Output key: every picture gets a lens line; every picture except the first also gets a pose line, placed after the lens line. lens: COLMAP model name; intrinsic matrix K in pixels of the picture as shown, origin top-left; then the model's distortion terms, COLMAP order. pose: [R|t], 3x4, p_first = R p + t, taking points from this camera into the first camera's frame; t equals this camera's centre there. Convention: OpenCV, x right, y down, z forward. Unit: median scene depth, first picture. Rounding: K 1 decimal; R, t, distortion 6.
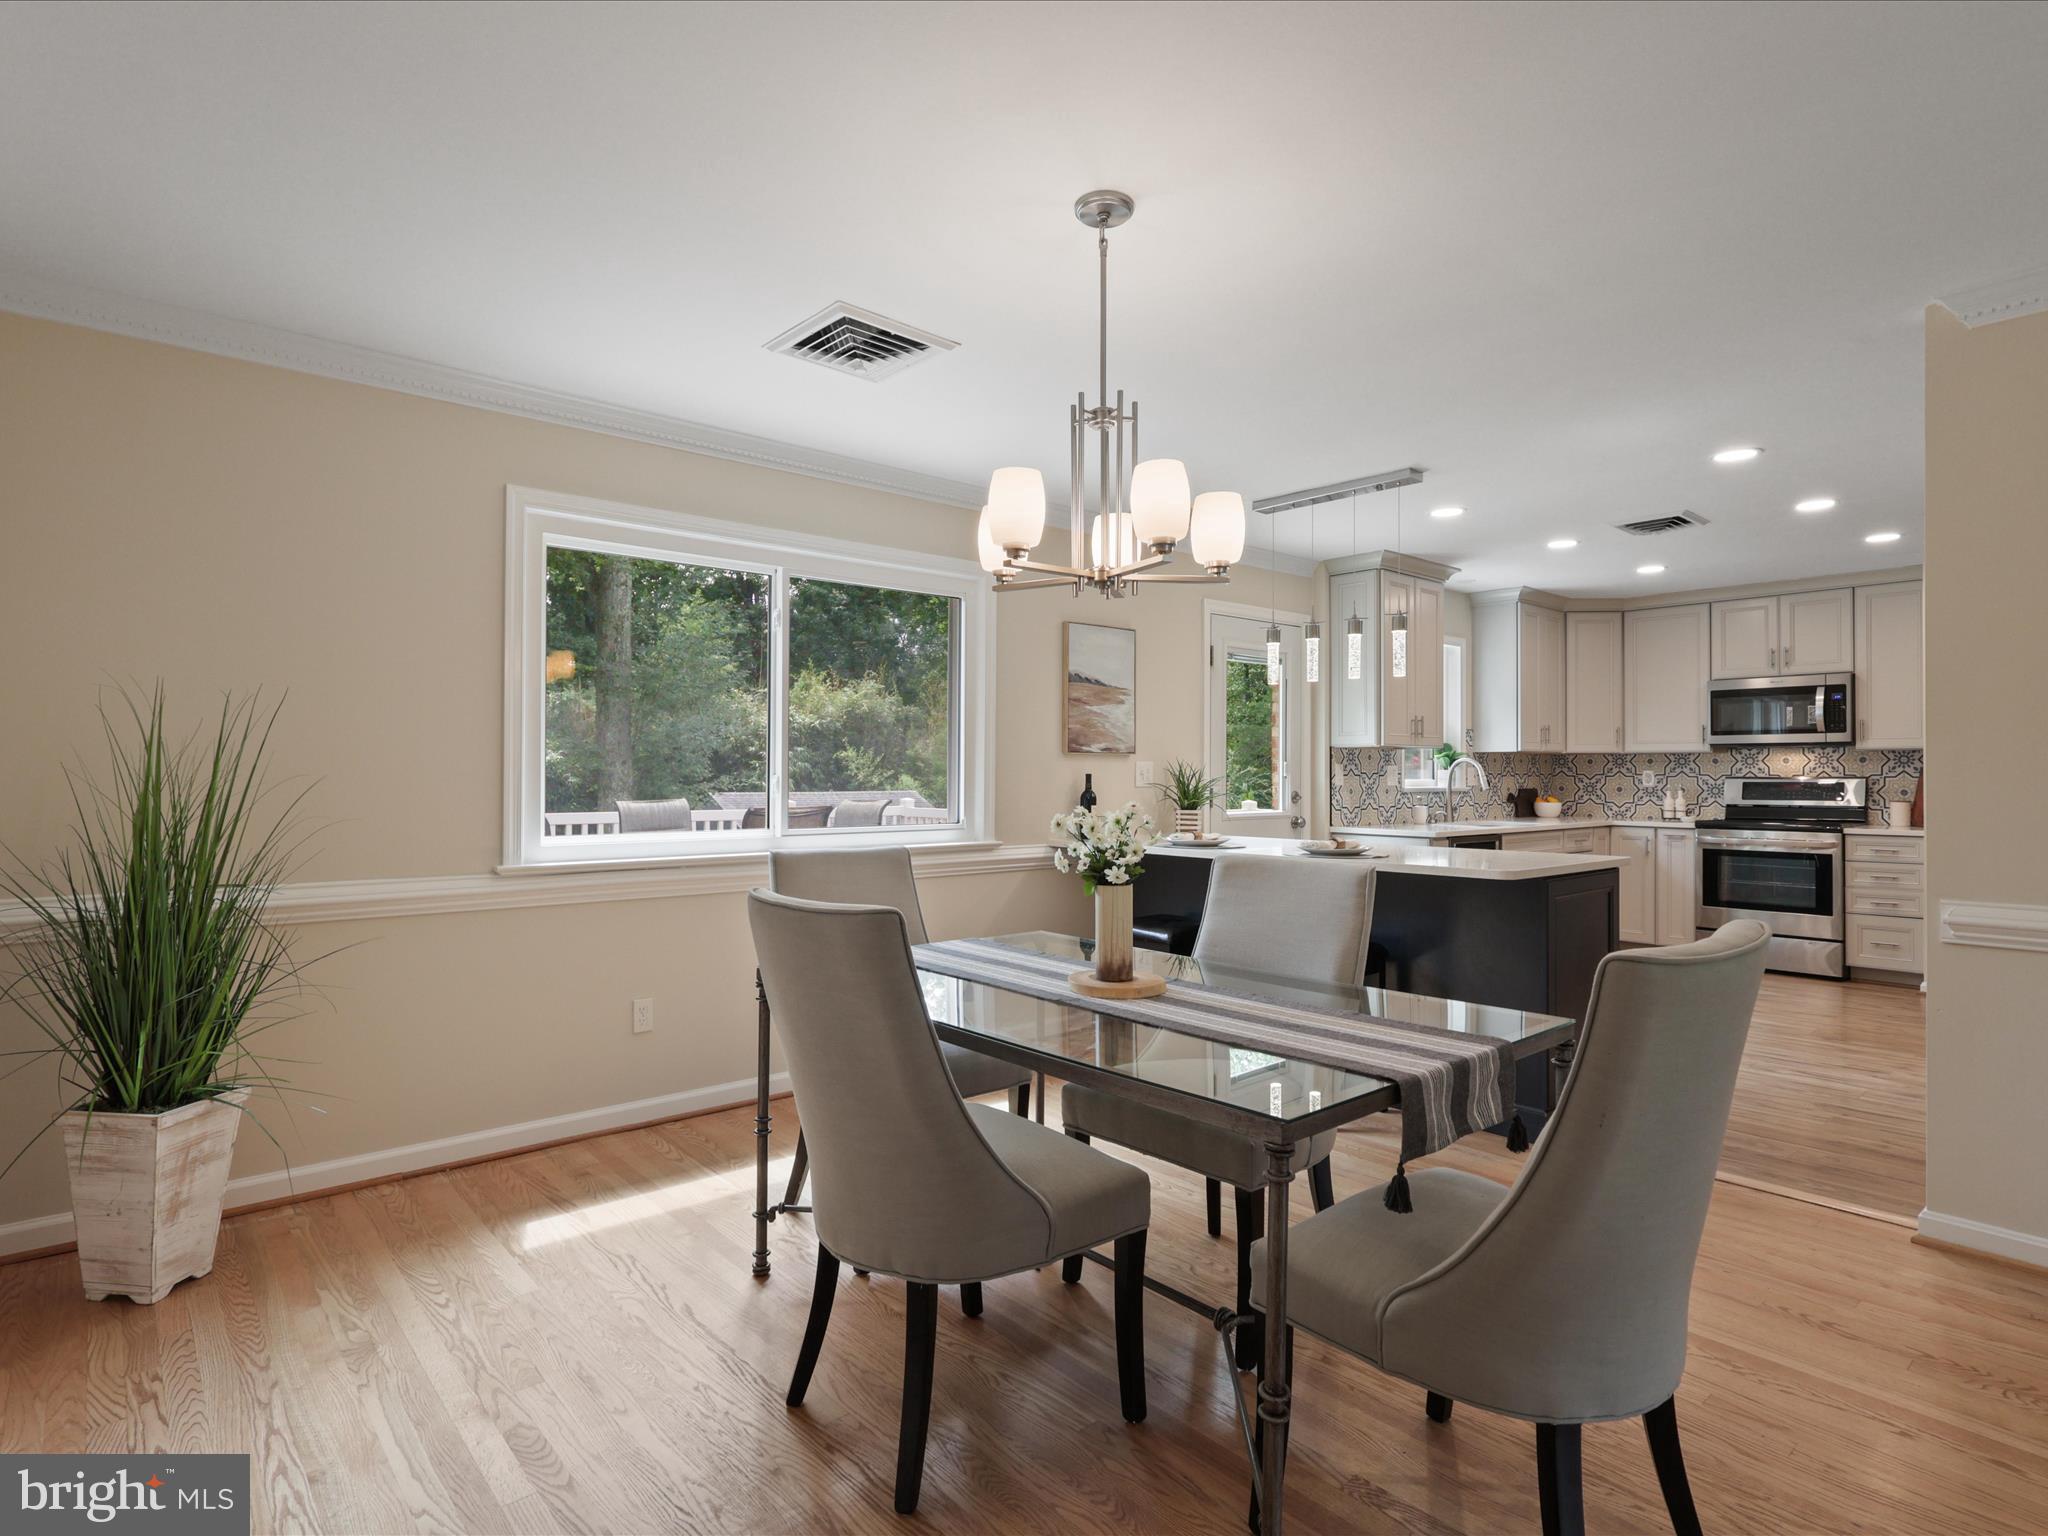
lens RADIAL K [[1078.6, 0, 1017.1], [0, 1078.6, 770.3], [0, 0, 1]] dist [-0.002082, -0.000237]
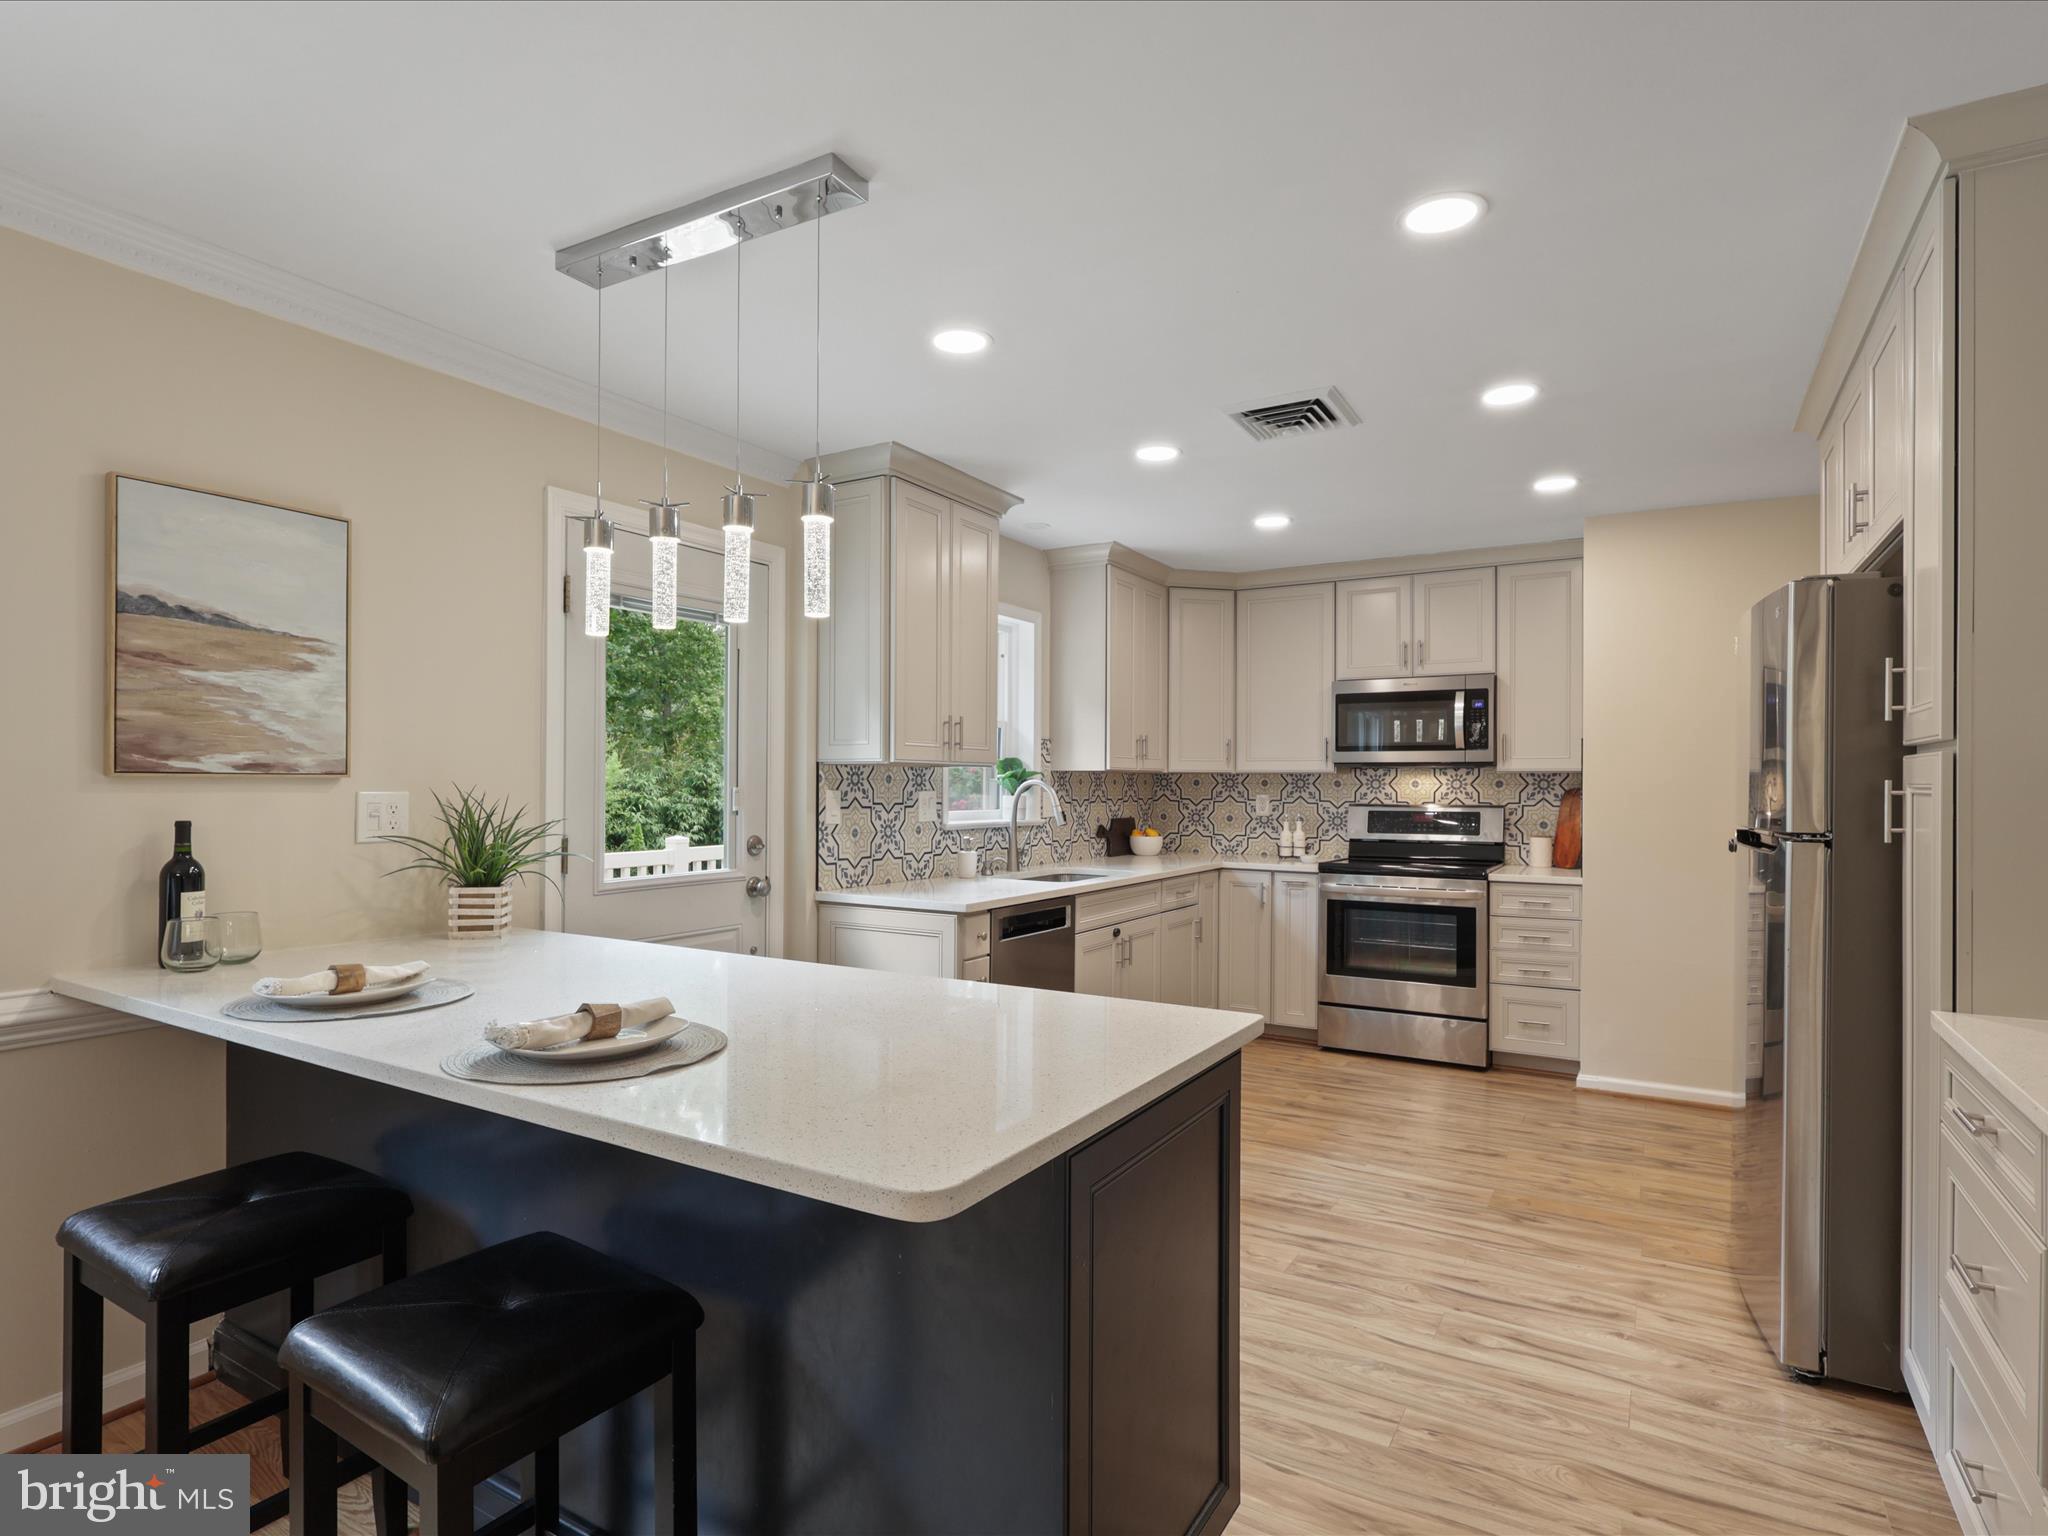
lens RADIAL K [[1078.6, 0, 1016.7], [0, 1078.6, 781.8], [0, 0, 1]] dist [-0.002082, -0.000237]
pose [[0.949609, 0.003711, 0.313414, 0.194351], [-0.004451, 0.999989, 0.001645, -0.011572], [-0.313404, -0.002957, 0.949615, 0.356352]]
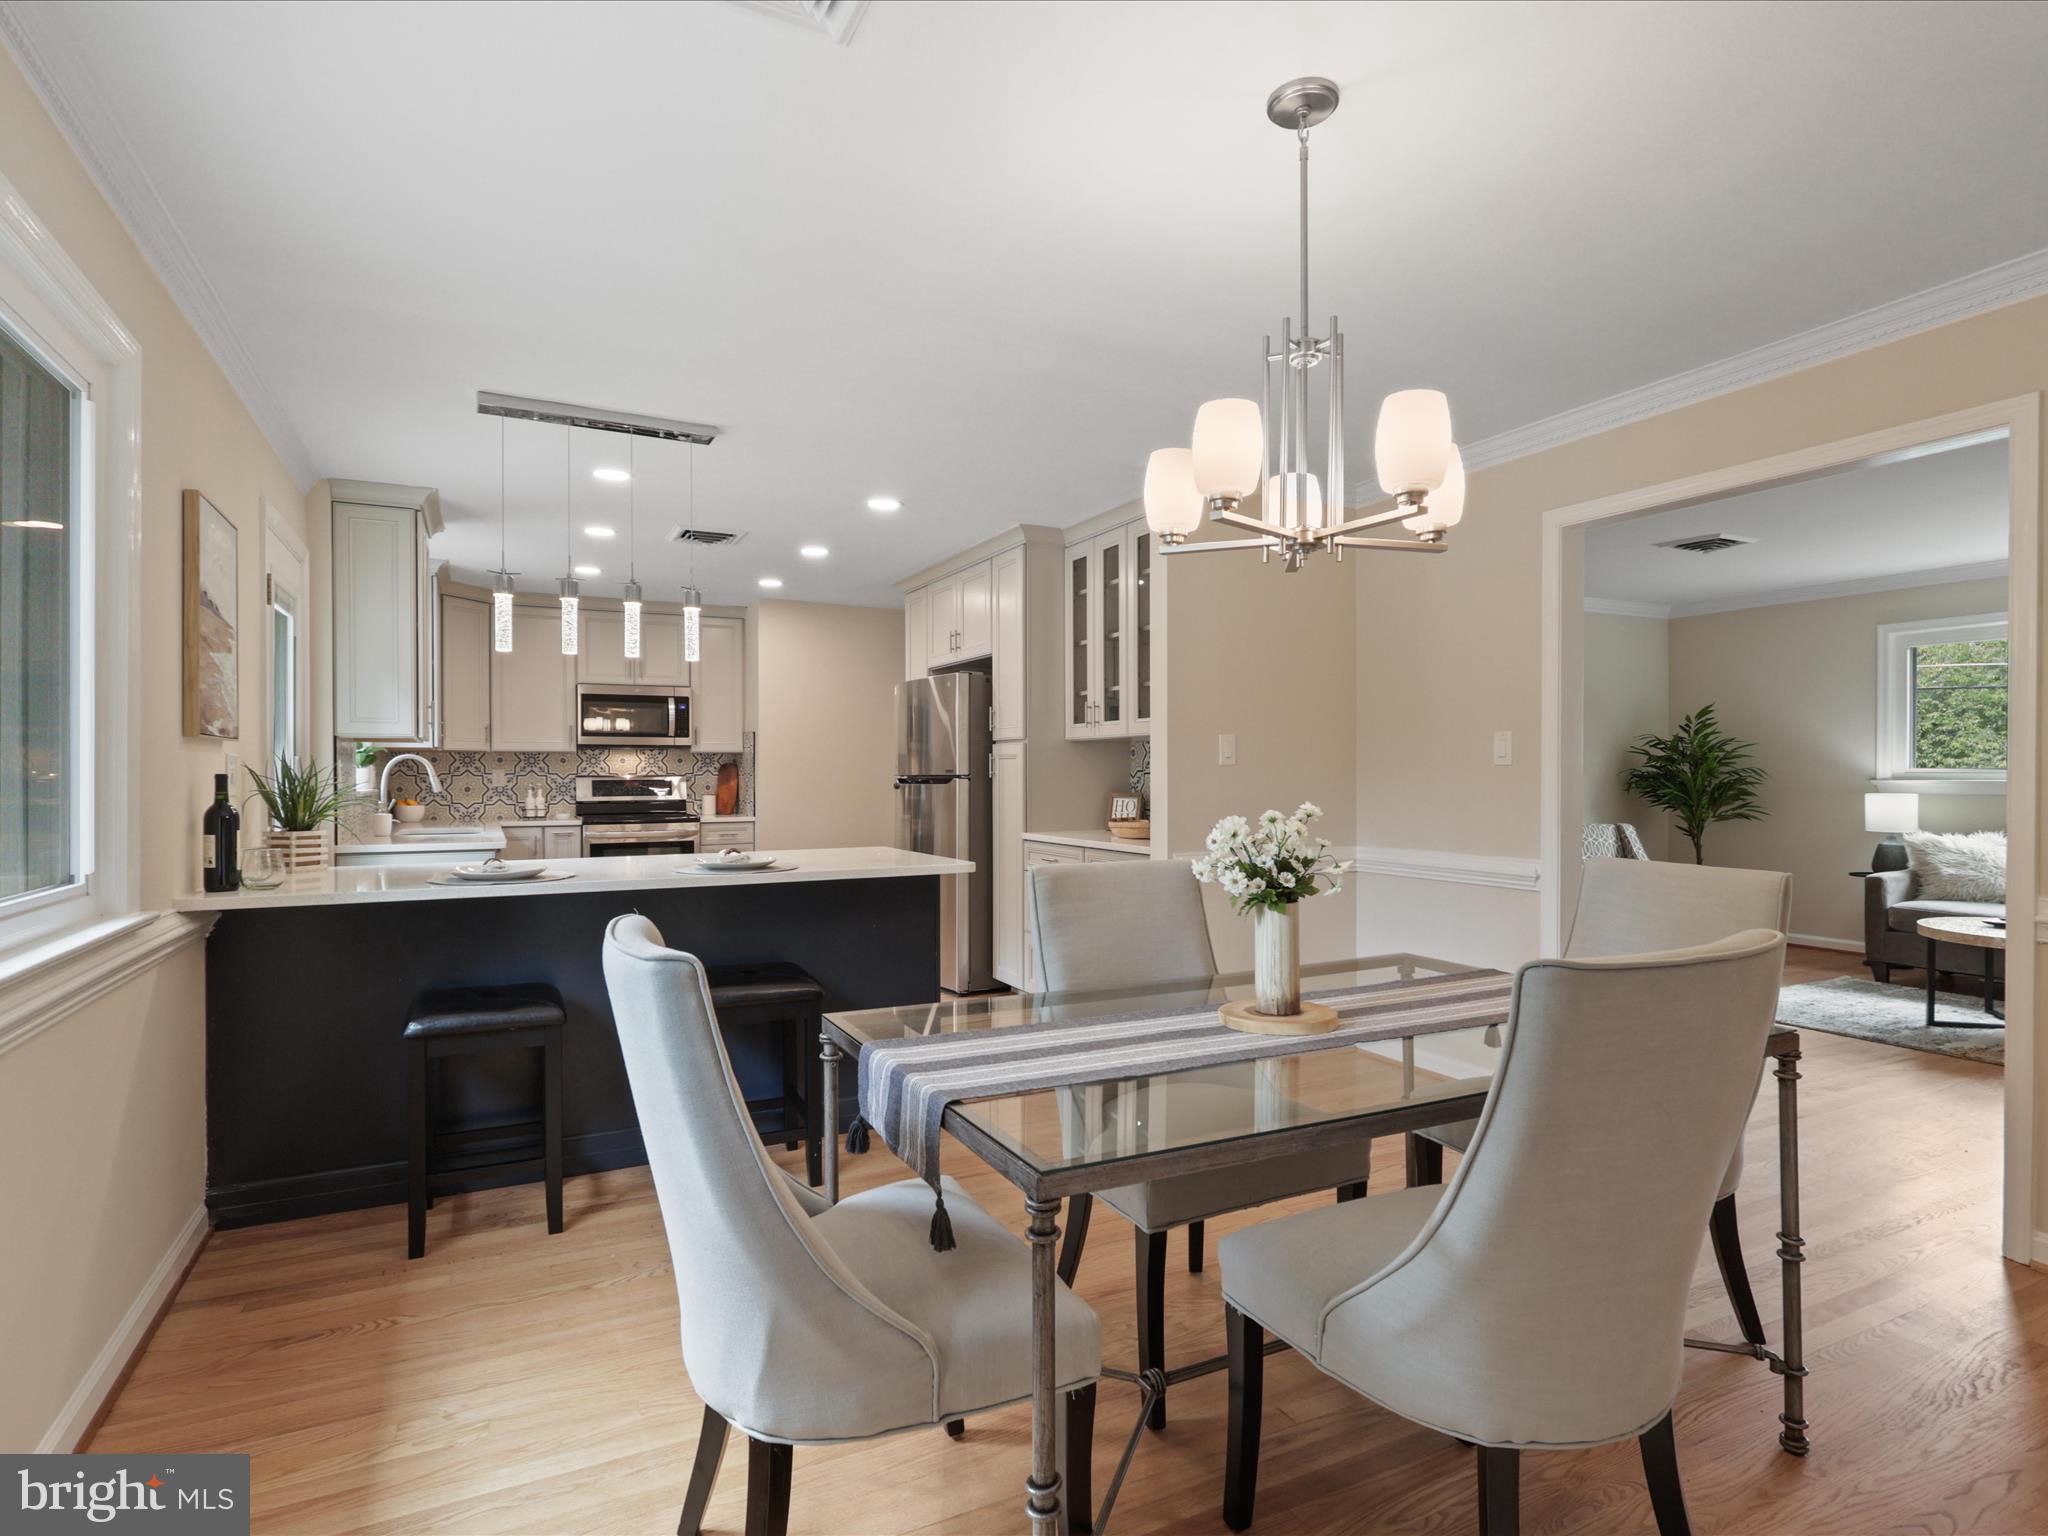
lens RADIAL K [[1078.6, 0, 1006.8], [0, 1078.6, 773.9], [0, 0, 1]] dist [-0.002082, -0.000237]
pose [[0.256861, -0.002878, 0.966444, -0.281111], [-0.001111, 0.999994, 0.003273, 0.000687], [-0.966448, -0.001914, 0.256856, 0.354355]]
